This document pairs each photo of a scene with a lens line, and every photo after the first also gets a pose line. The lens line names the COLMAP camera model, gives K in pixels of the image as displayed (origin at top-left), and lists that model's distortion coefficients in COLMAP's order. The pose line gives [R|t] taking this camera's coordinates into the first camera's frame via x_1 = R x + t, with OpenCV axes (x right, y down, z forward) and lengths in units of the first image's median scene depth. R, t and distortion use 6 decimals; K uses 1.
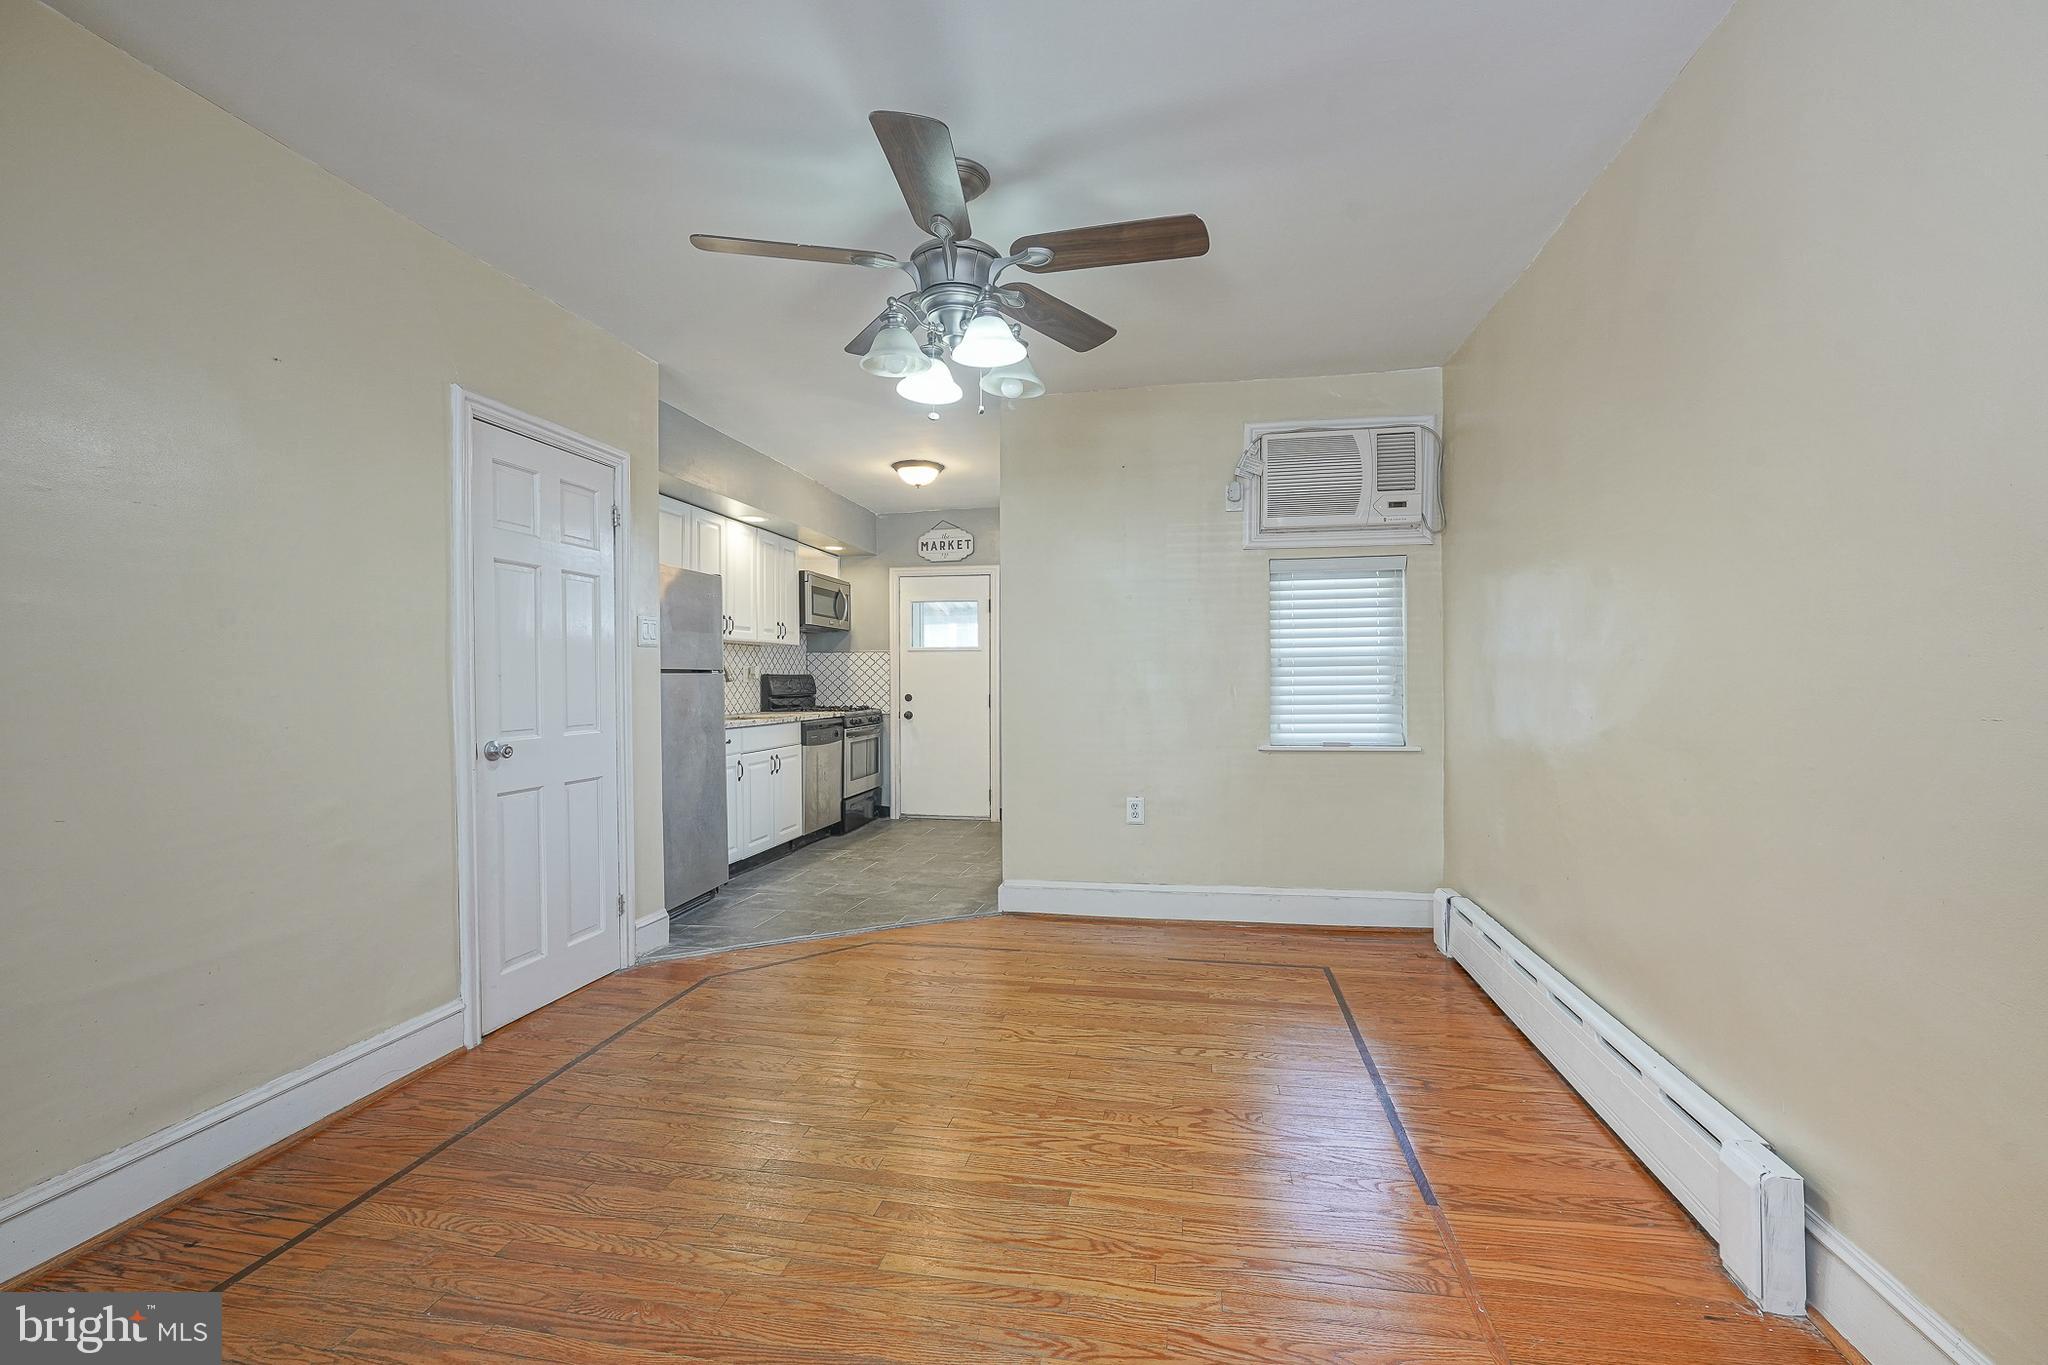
lens RADIAL K [[859.1, 0, 1080.7], [0, 859.1, 690.2], [0, 0, 1]] dist [-0.006804, 0.000372]
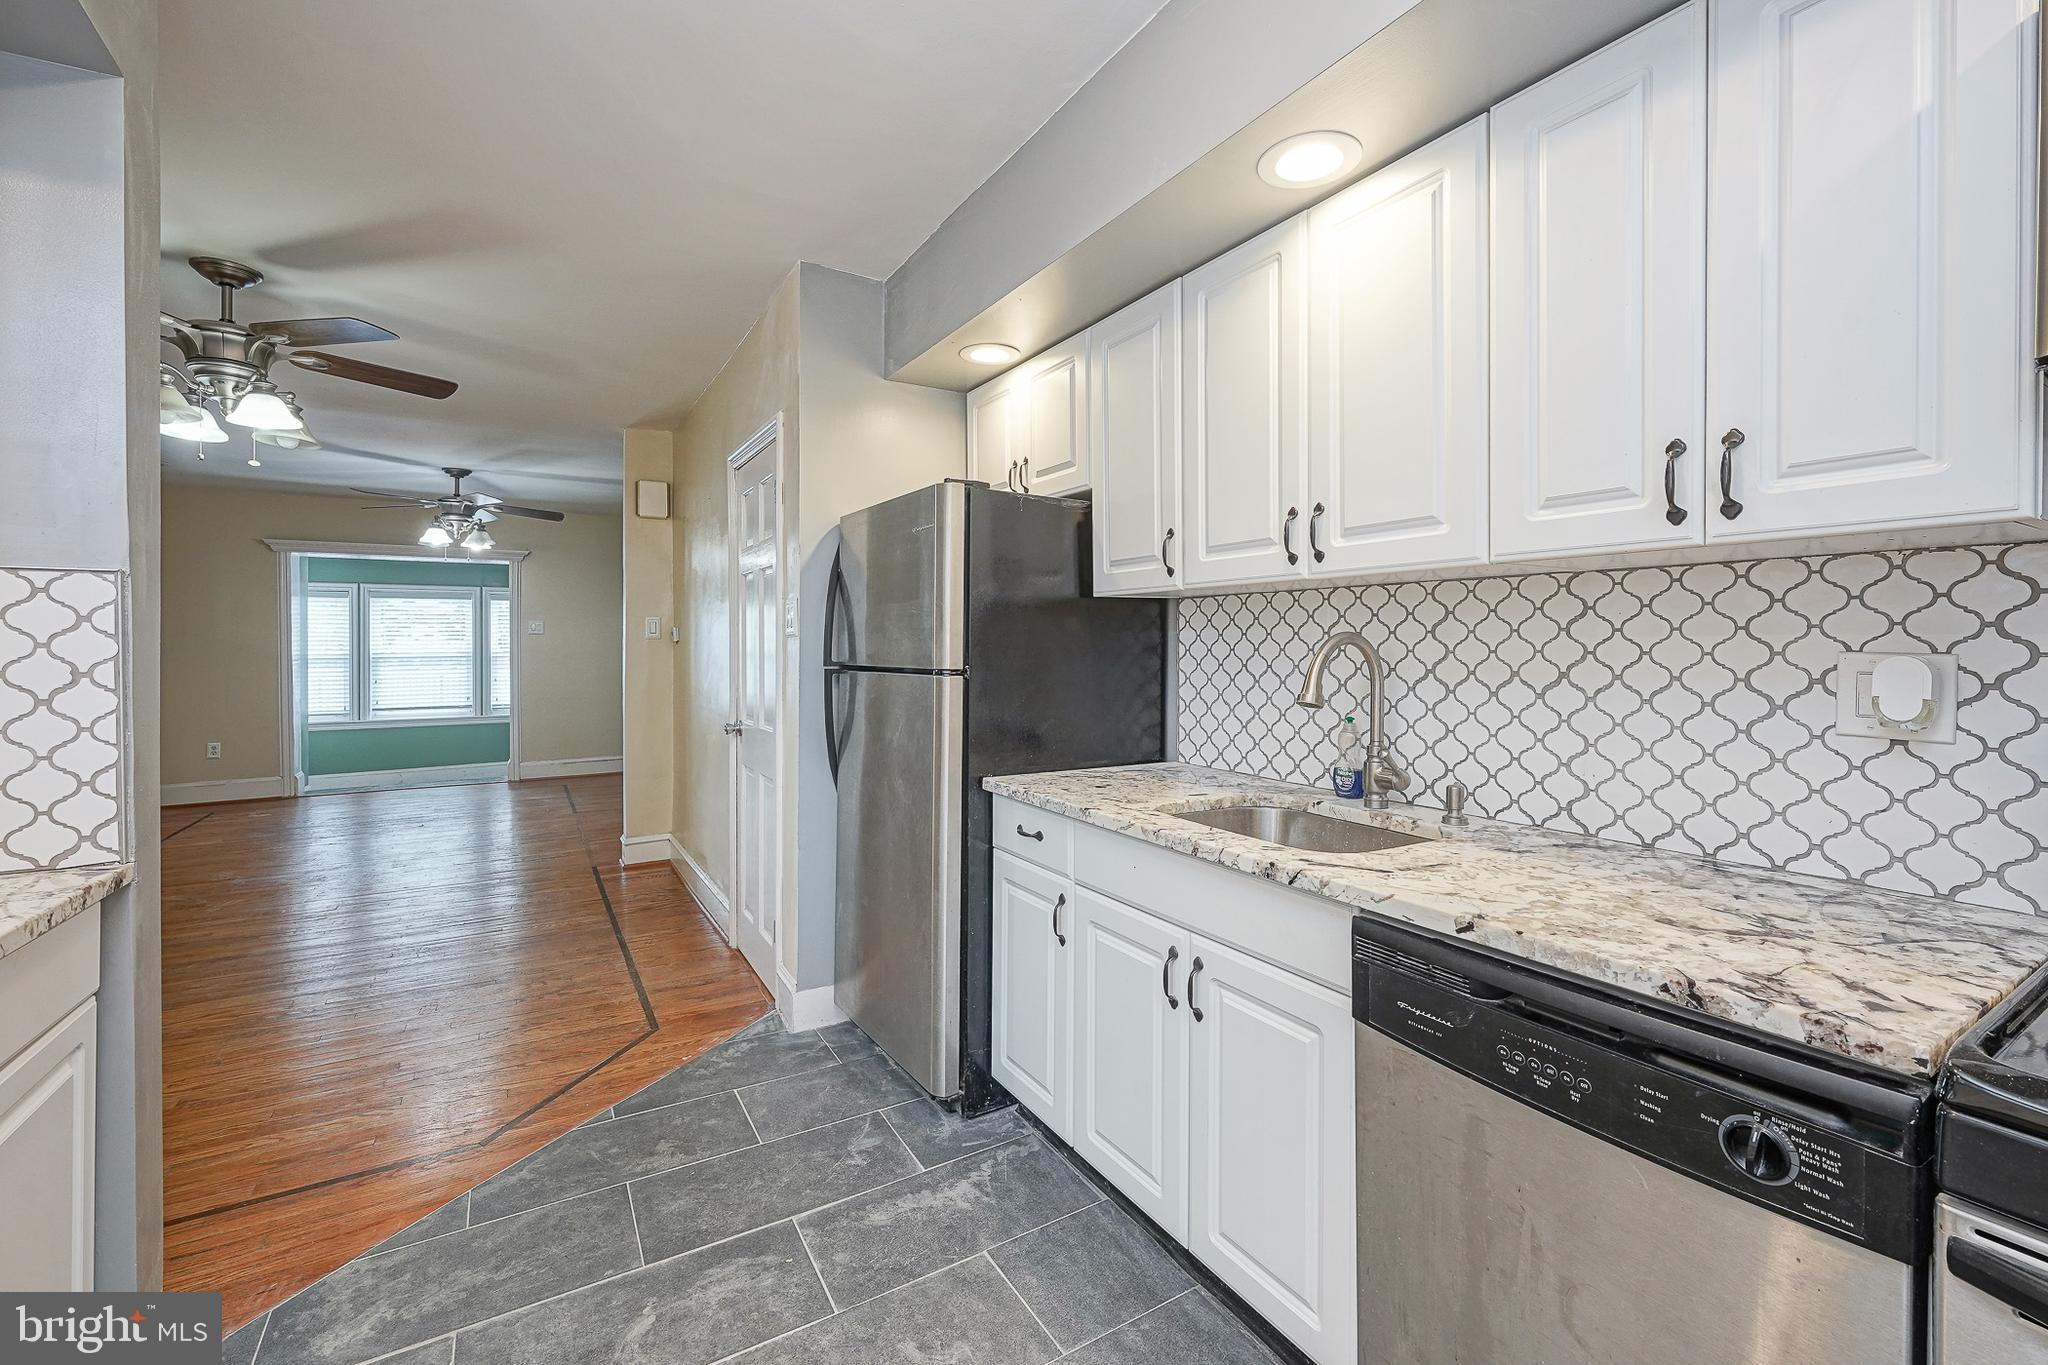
lens RADIAL K [[896.9, 0, 1045.3], [0, 896.9, 653.3], [0, 0, 1]] dist [-0.010685, 0.001025]
pose [[-0.782680, 0.011489, -0.622318, -0.115661], [-0.005898, 0.999648, 0.025873, -0.036921], [0.622396, 0.023921, -0.782337, 1.164477]]
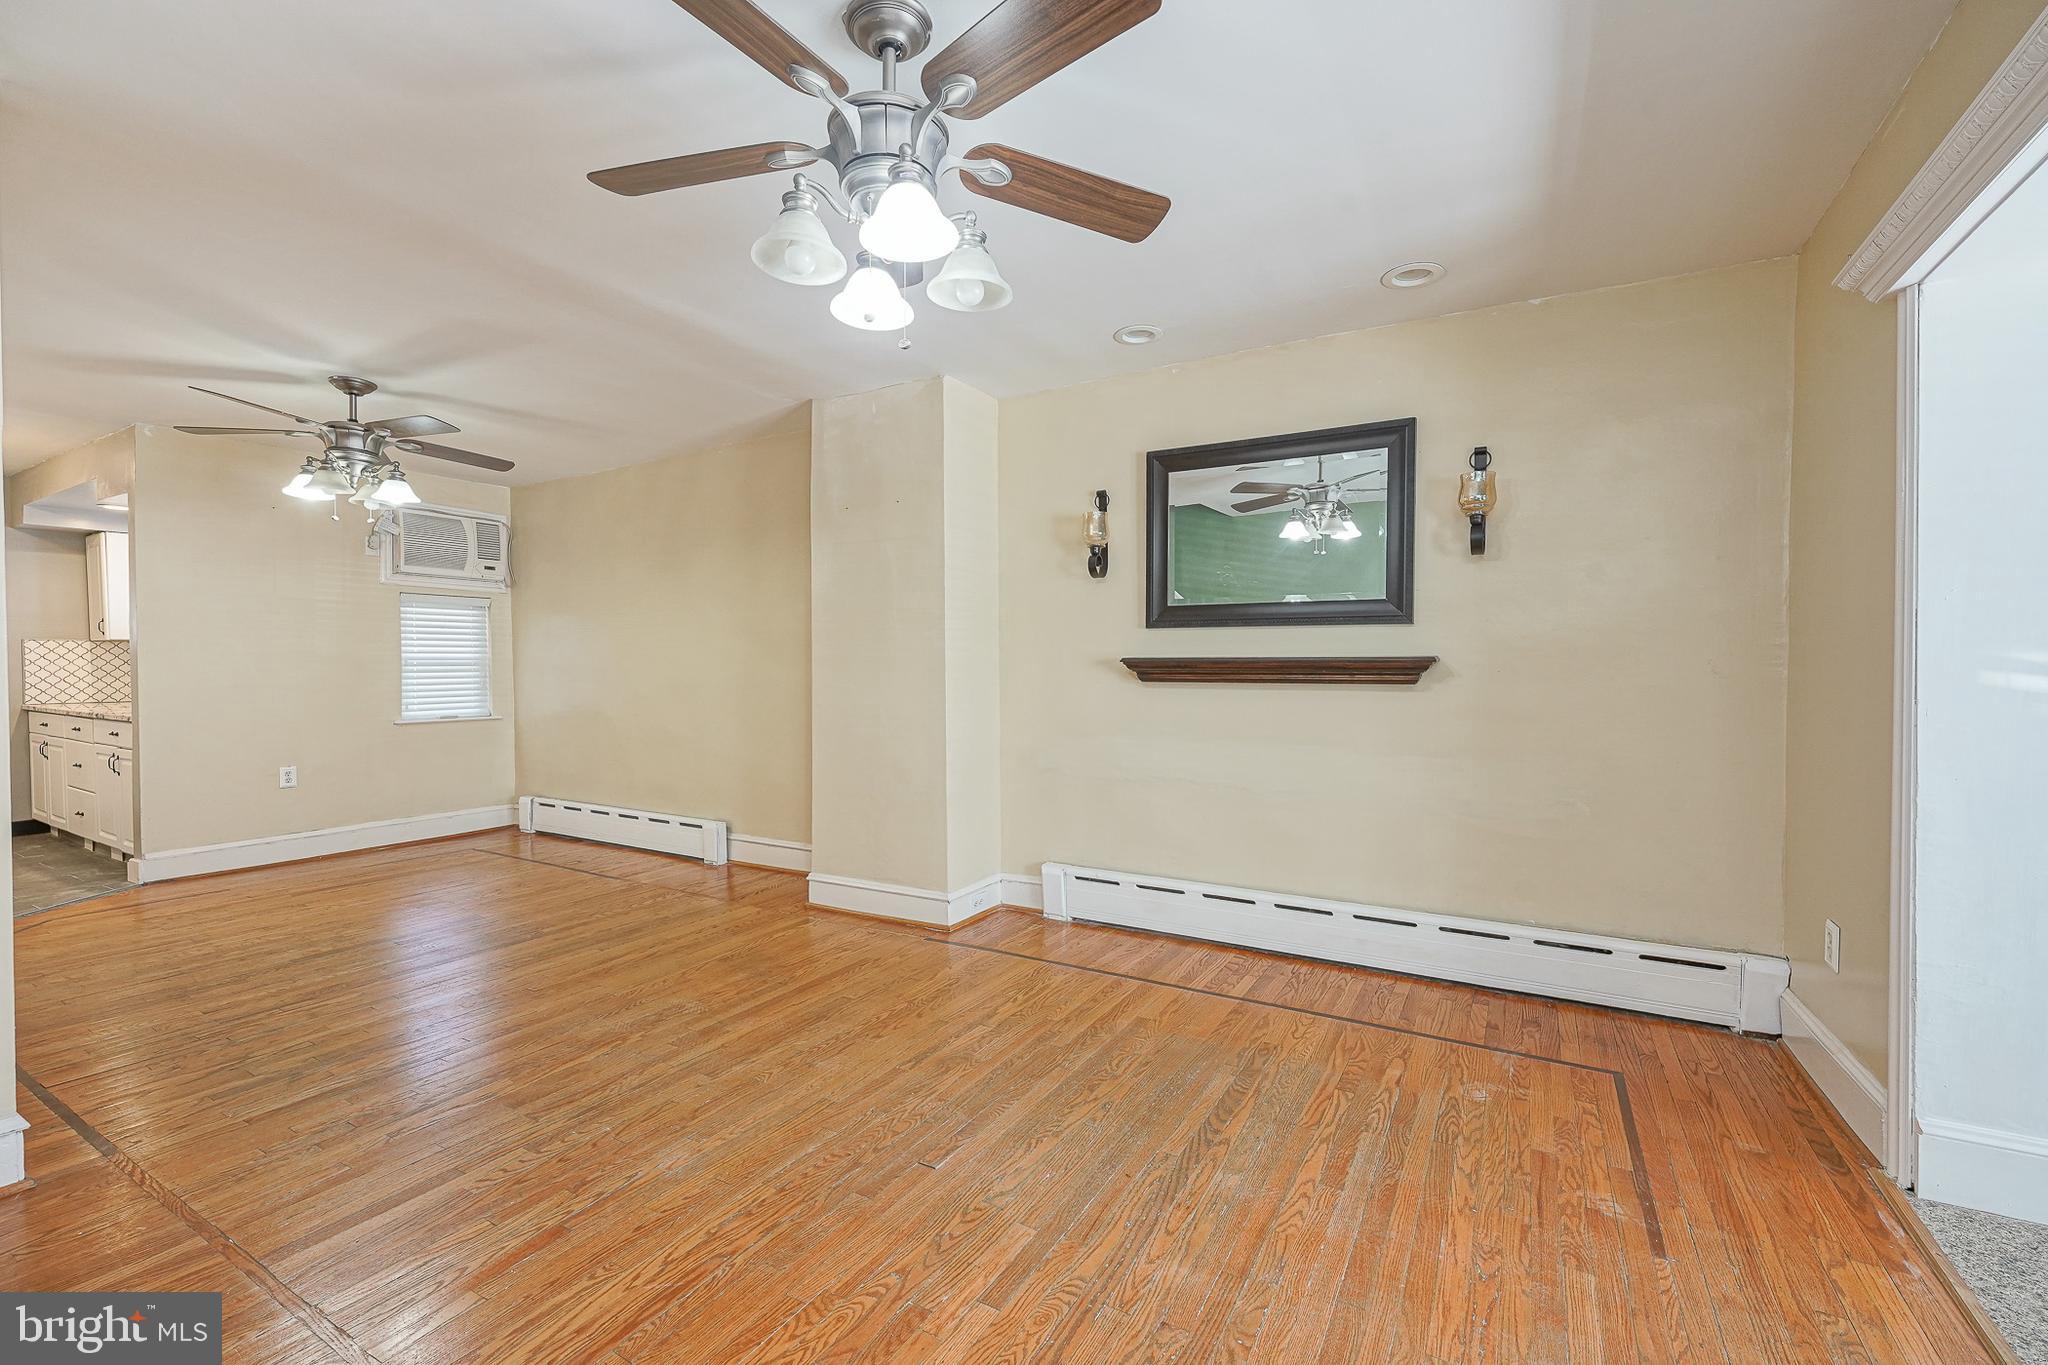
lens RADIAL K [[859.1, 0, 1032.9], [0, 859.1, 683.0], [0, 0, 1]] dist [-0.006804, 0.000372]
pose [[0.383206, -0.006782, 0.923638, -0.515206], [0.012371, 0.999921, 0.002210, 0.008619], [-0.923580, 0.010579, 0.383260, -0.370746]]
